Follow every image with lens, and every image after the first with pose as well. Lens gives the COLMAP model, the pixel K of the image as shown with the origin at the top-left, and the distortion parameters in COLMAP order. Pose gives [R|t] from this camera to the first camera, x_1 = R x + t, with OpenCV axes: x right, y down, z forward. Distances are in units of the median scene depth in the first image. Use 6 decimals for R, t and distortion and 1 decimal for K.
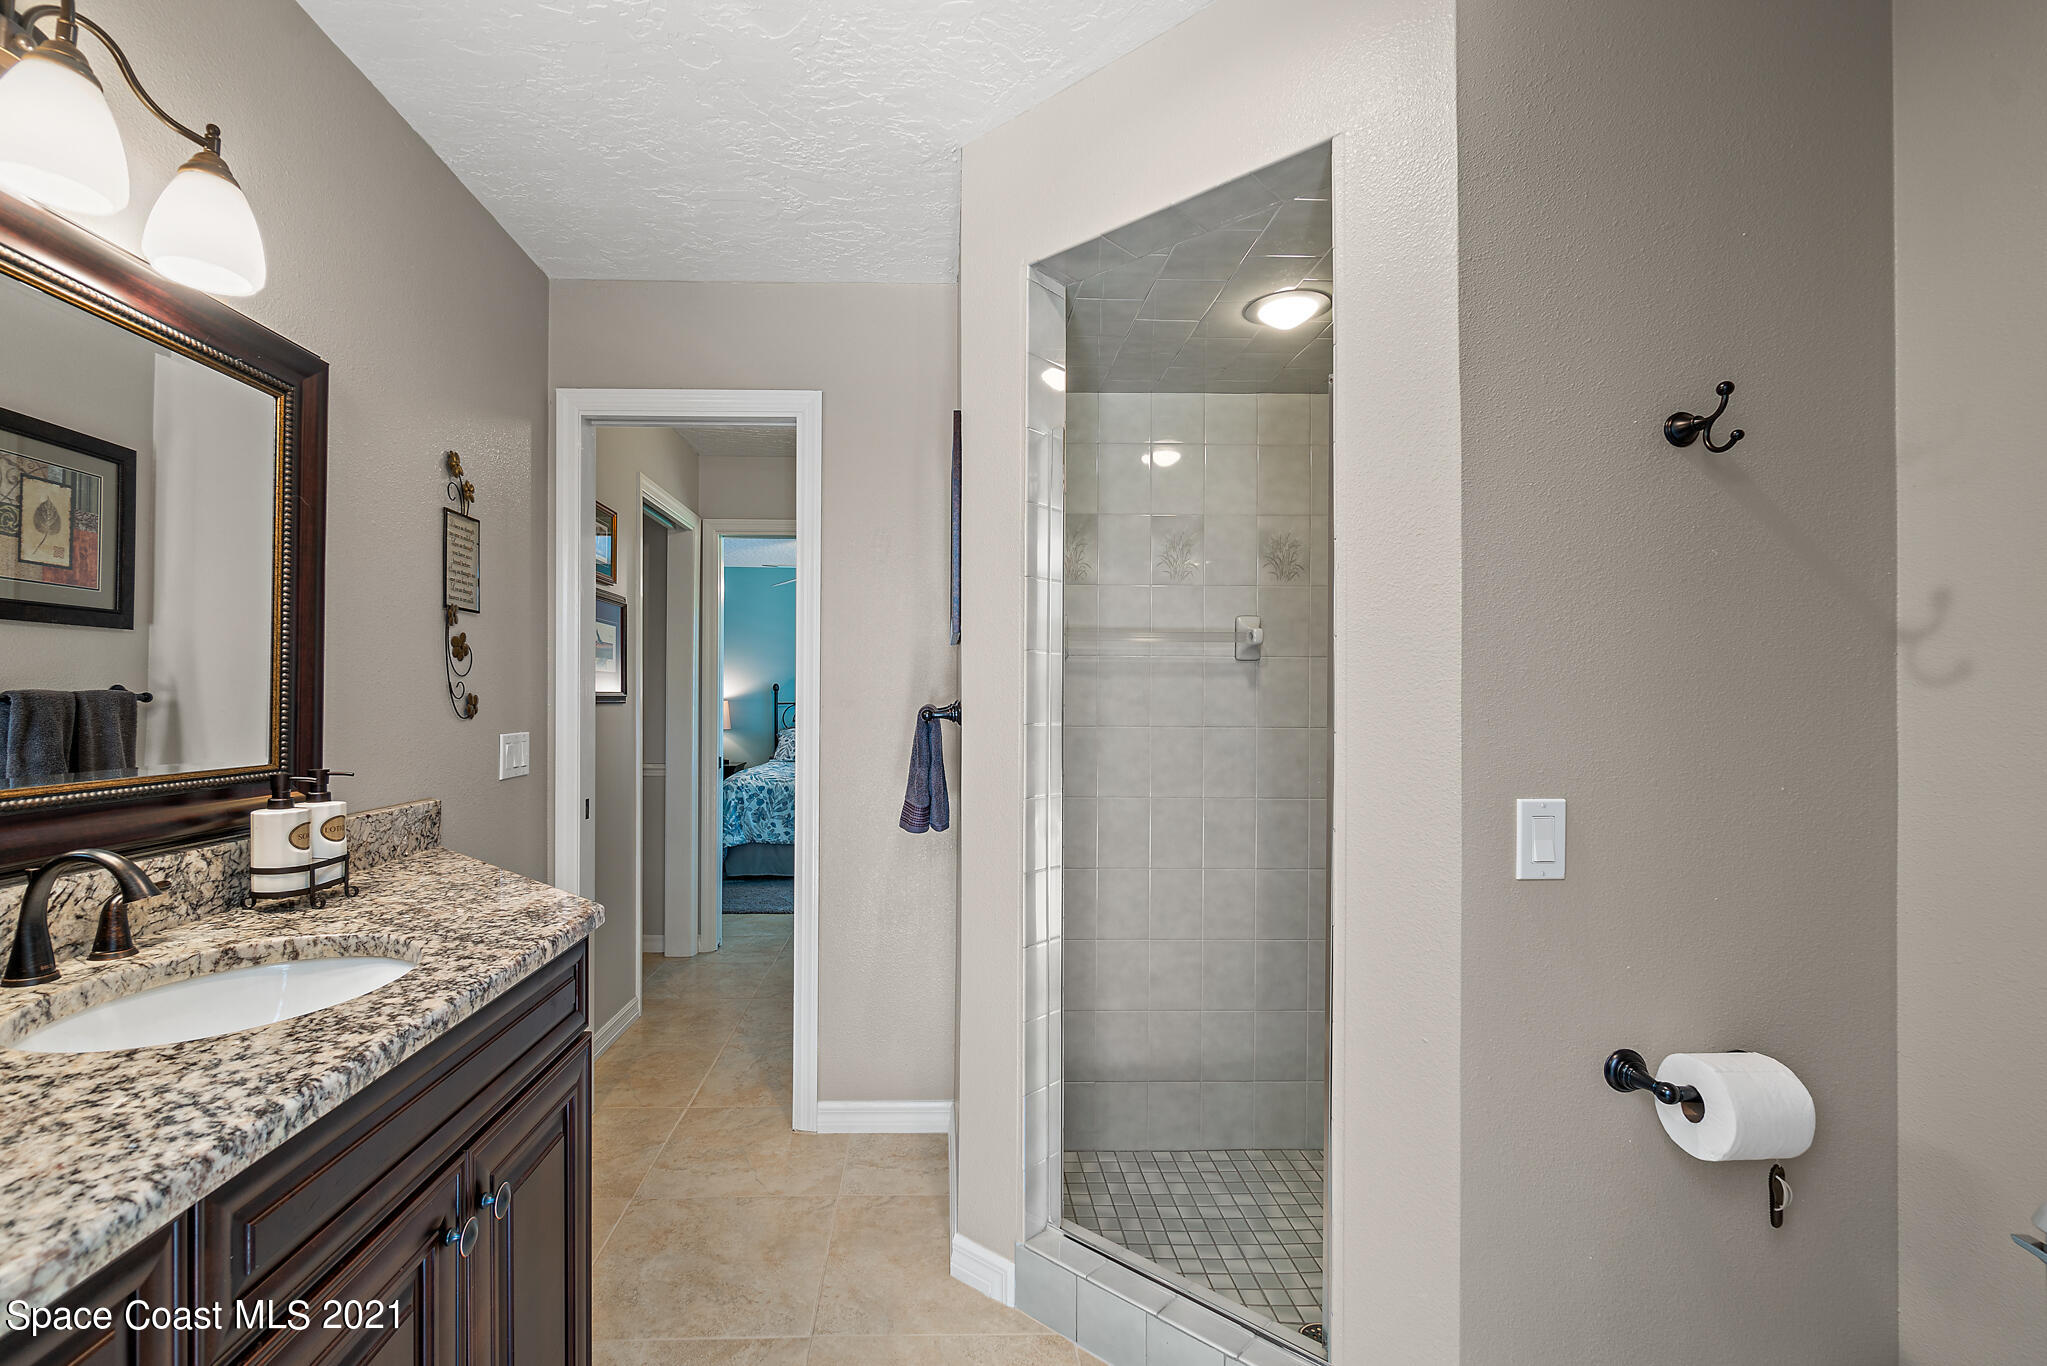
lens RADIAL K [[882.9, 0, 1017.9], [0, 882.9, 671.9], [0, 0, 1]] dist [-0.001108, -0.000053]
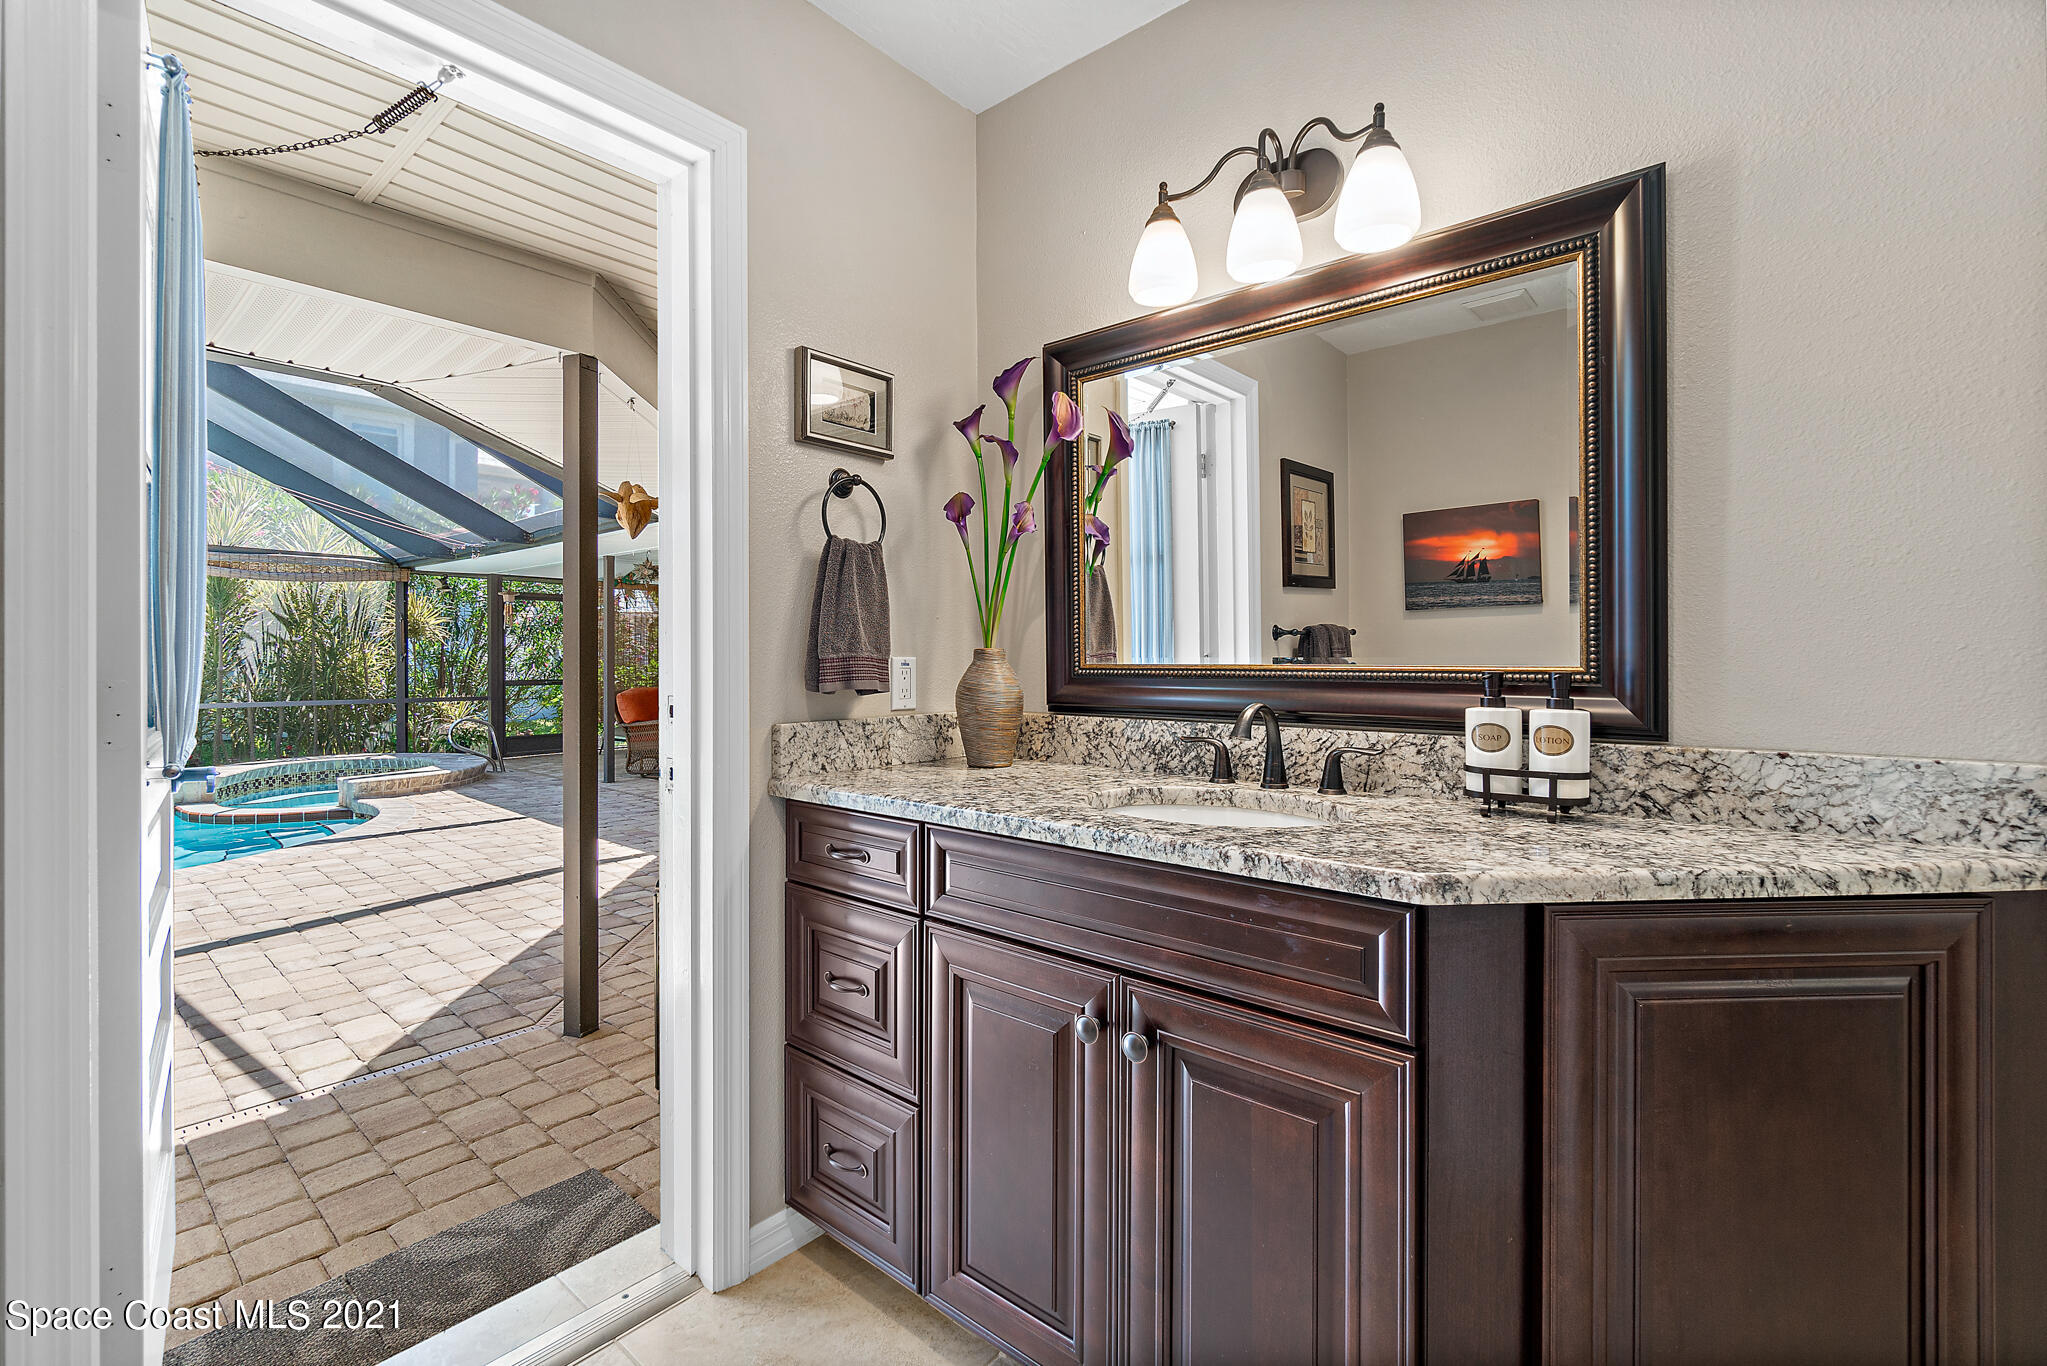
lens RADIAL K [[882.9, 0, 1017.9], [0, 882.9, 671.9], [0, 0, 1]] dist [-0.001108, -0.000053]
pose [[-0.740326, 0.000851, -0.672248, 0.046691], [0.019477, 0.999607, -0.020183, 0.029359], [0.671966, -0.028035, -0.740051, 0.320866]]
